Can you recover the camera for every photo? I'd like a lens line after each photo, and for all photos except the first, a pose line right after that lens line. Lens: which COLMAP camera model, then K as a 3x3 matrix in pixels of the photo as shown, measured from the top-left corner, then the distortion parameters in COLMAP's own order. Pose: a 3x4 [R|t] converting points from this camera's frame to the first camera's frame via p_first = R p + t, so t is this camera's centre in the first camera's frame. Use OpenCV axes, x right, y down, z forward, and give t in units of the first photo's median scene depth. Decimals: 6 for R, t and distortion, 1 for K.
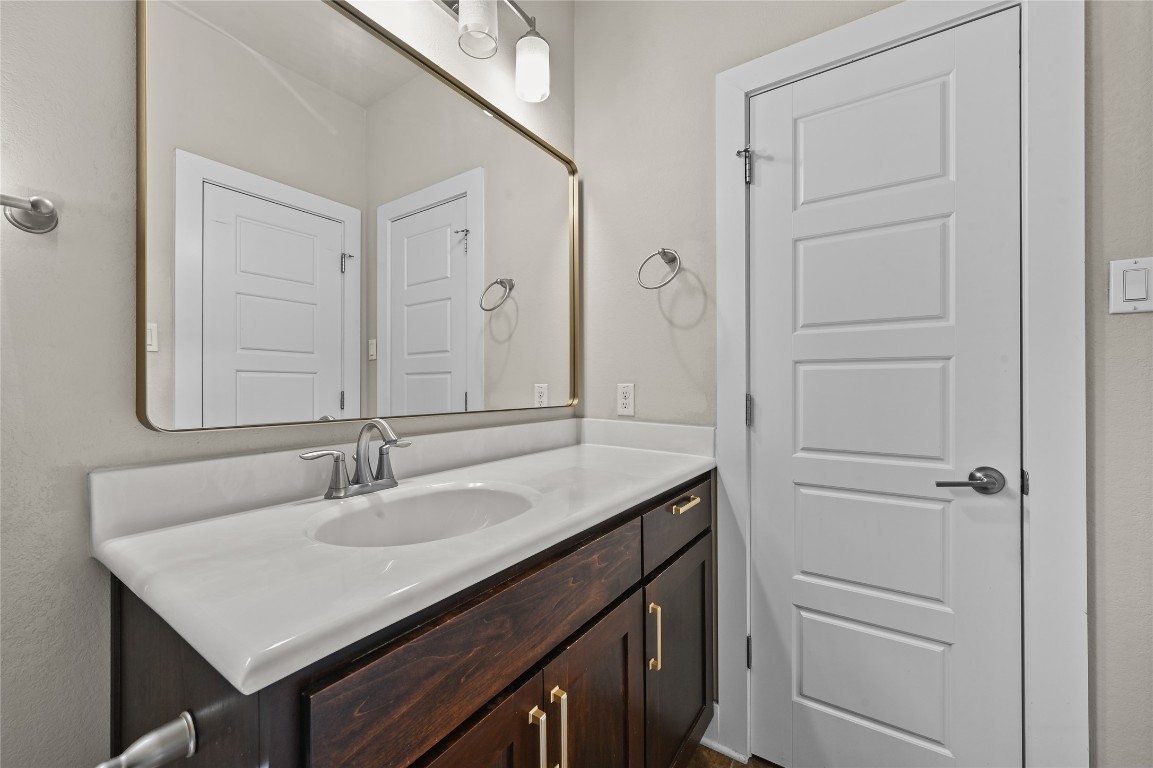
lens RADIAL K [[457.9, 0, 573.6], [0, 457.9, 392.3], [0, 0, 1]] dist [0.000723, 0.000298]
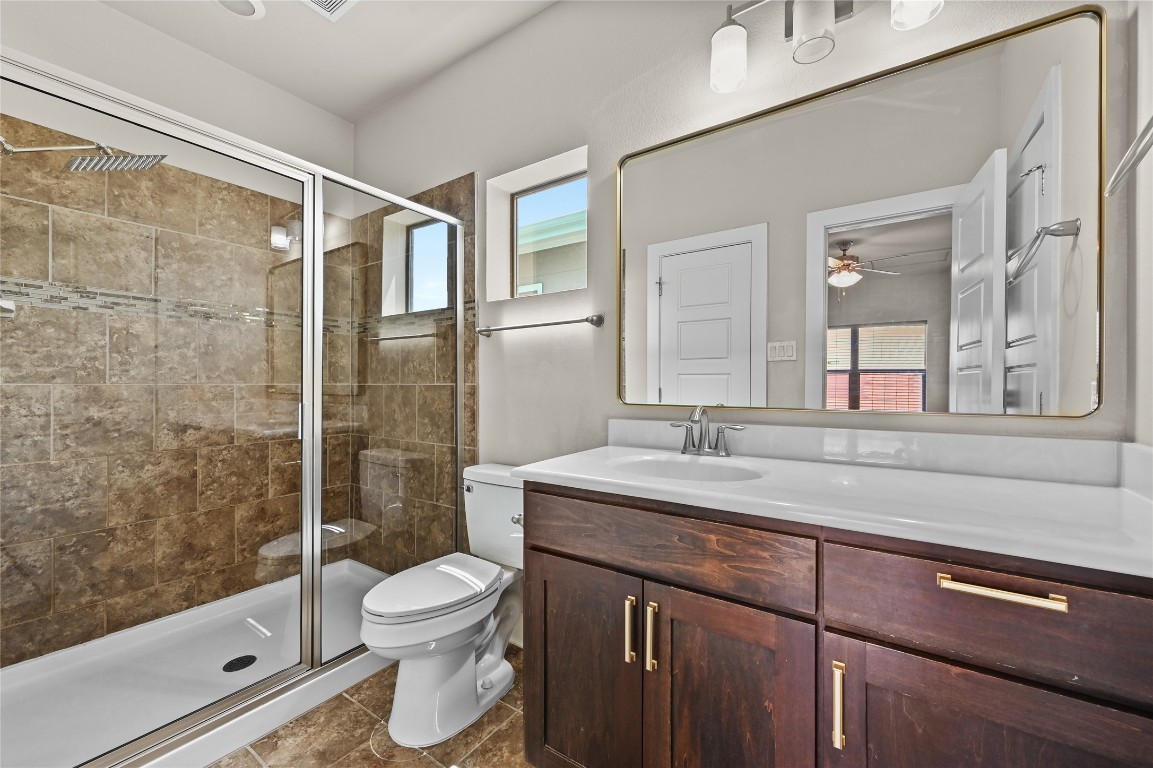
lens RADIAL K [[457.9, 0, 575.6], [0, 457.9, 379.7], [0, 0, 1]] dist [0.000723, 0.000298]
pose [[-0.009125, 0.000601, -0.999958, 1.258021], [-0.009128, 0.999958, 0.000685, -0.026428], [0.999917, 0.009134, -0.009119, 0.719588]]
